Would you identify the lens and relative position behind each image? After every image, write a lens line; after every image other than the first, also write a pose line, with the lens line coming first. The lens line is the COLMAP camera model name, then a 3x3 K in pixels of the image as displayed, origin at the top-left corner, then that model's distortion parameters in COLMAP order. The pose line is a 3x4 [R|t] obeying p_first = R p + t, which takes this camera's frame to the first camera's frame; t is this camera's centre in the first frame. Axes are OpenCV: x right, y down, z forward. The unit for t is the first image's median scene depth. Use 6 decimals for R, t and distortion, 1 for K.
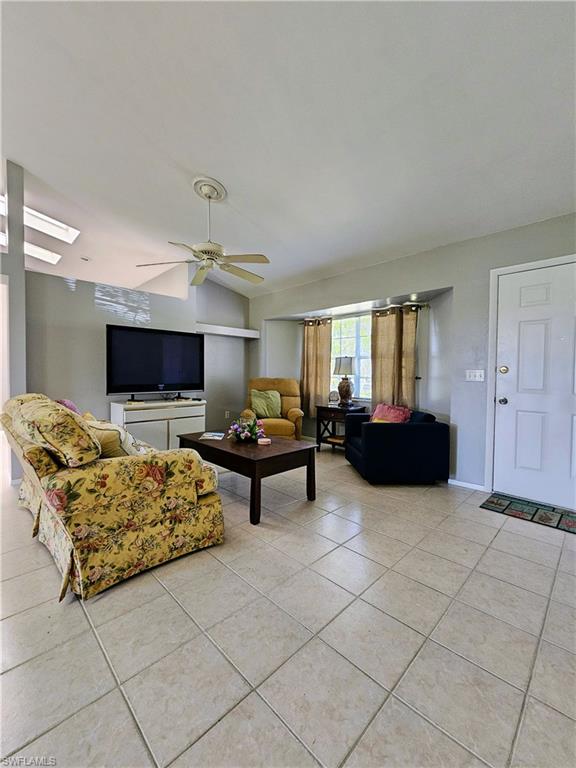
lens RADIAL K [[318.0, 0, 269.6], [0, 318.0, 380.9], [0, 0, 1]] dist [0.011123, 0.000063]
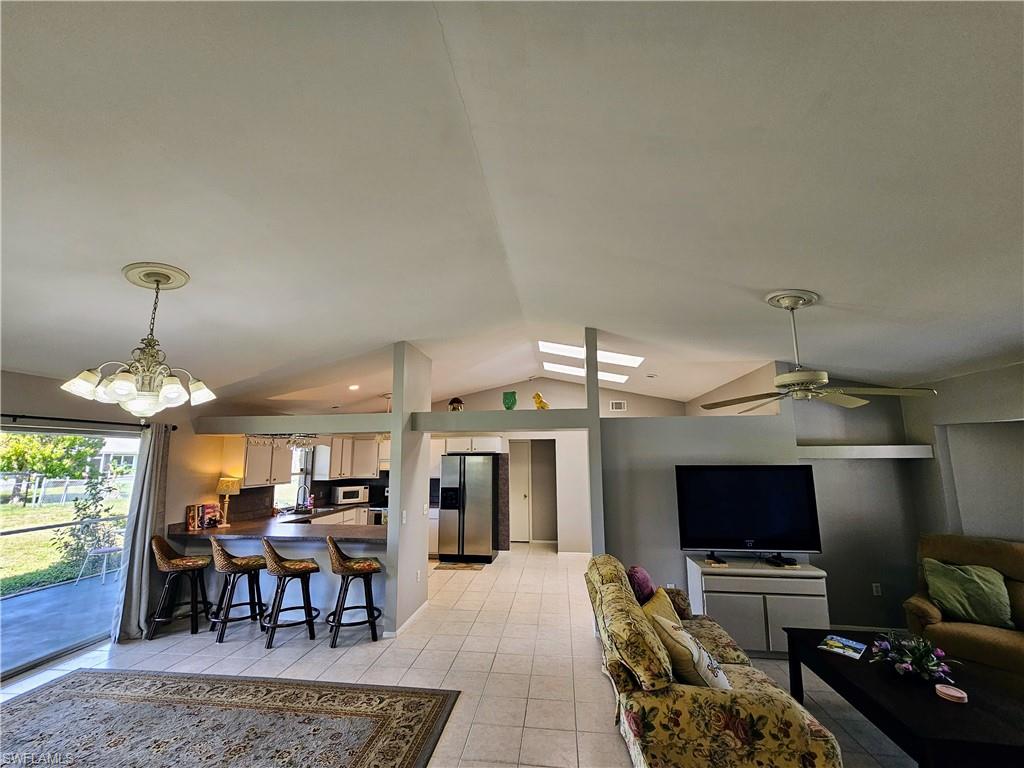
lens RADIAL K [[419.1, 0, 507.9], [0, 419.1, 395.7], [0, 0, 1]] dist [-0.013547, 0.007939]
pose [[0.645594, -0.126715, -0.753095, 0.156302], [-0.006332, 0.985216, -0.171200, -0.321644], [0.763655, 0.115294, 0.635247, -0.202132]]
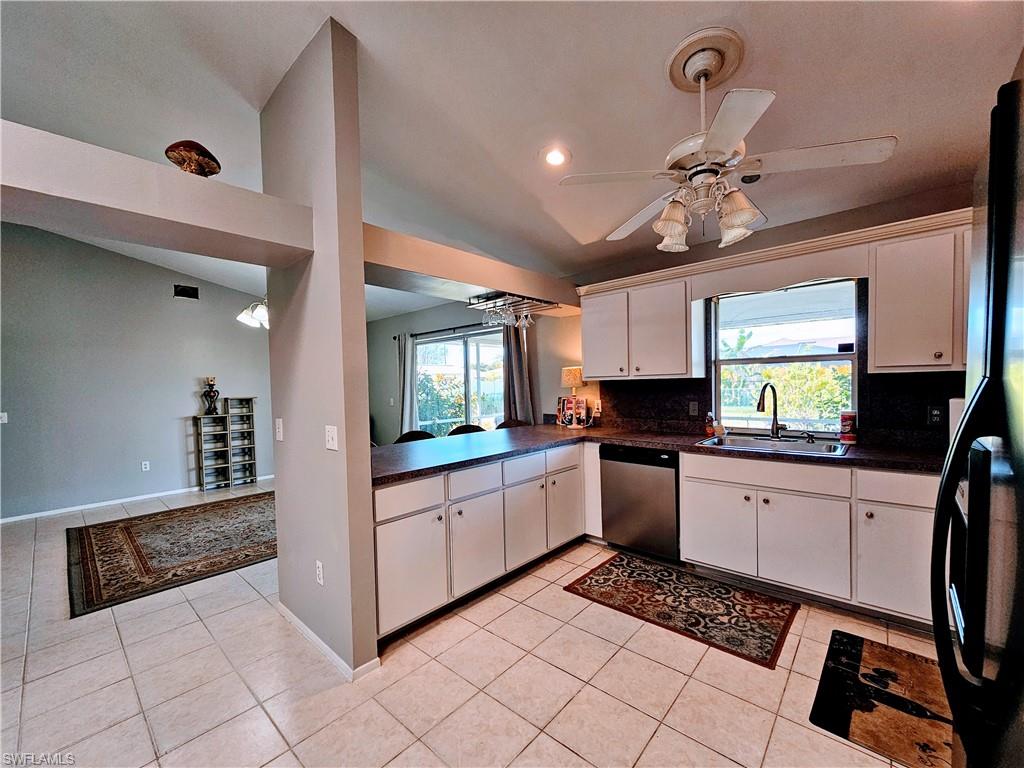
lens RADIAL K [[419.1, 0, 507.9], [0, 419.1, 395.7], [0, 0, 1]] dist [-0.013547, 0.007939]
pose [[-0.995397, 0.016453, -0.094411, -2.662272], [0.011491, 0.998536, 0.052862, -0.214739], [0.095143, 0.051534, -0.994129, 2.290059]]
